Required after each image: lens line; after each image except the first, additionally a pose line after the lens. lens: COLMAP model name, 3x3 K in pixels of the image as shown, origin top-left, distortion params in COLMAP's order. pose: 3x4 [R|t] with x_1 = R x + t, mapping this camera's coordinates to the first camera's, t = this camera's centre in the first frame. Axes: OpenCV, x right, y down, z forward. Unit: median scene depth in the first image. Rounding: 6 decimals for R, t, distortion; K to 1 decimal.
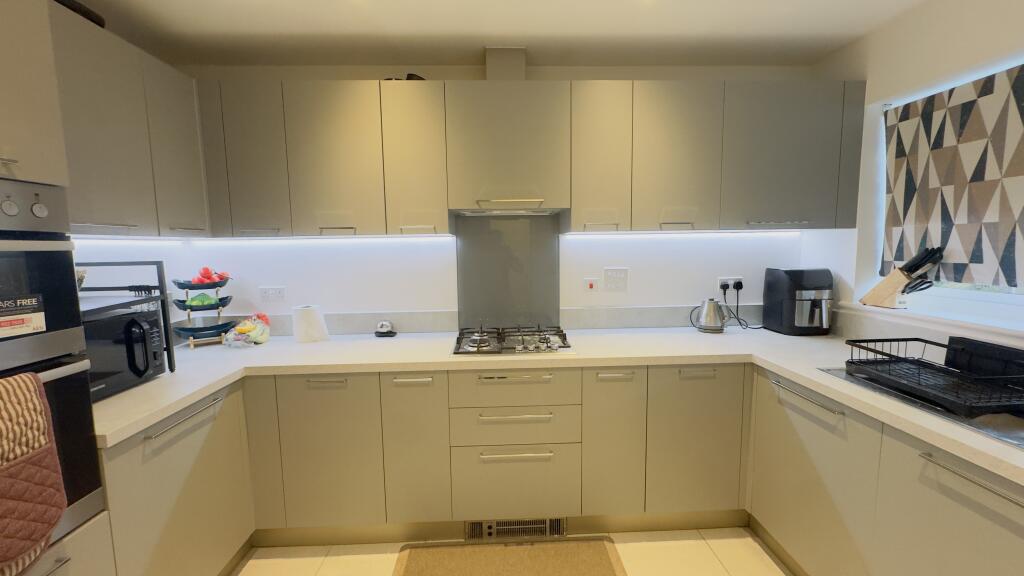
lens RADIAL K [[408.7, 0, 512.0], [0, 408.7, 288.0], [0, 0, 1]] dist [-0.001513, 0.000125]
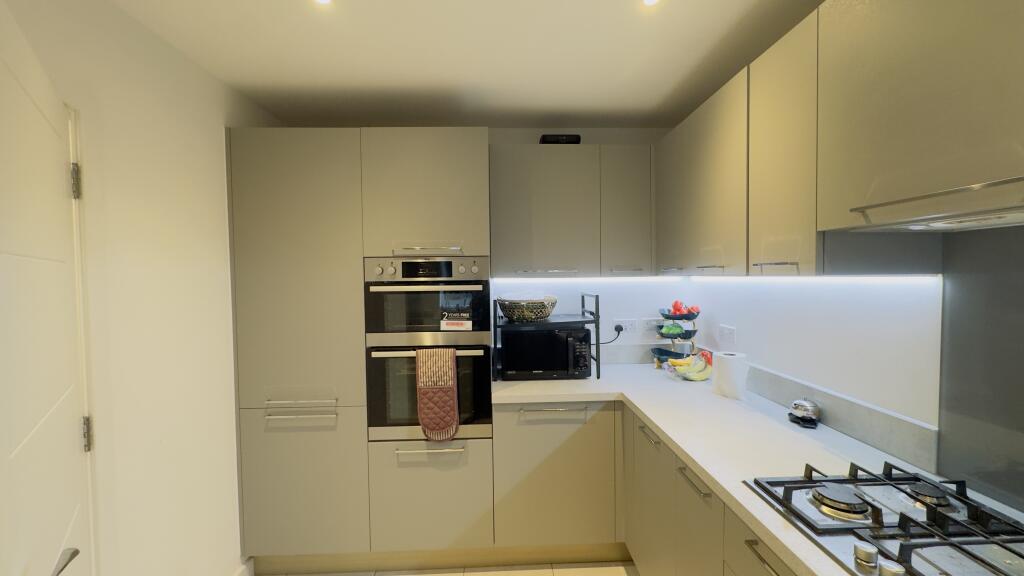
lens RADIAL K [[408.7, 0, 512.0], [0, 408.7, 288.0], [0, 0, 1]] dist [-0.001513, 0.000125]
pose [[-0.013719, 0.044499, -0.998915, 0.493626], [-0.090585, 0.994846, 0.045562, -0.125123], [0.995794, 0.091112, -0.009618, 0.722314]]
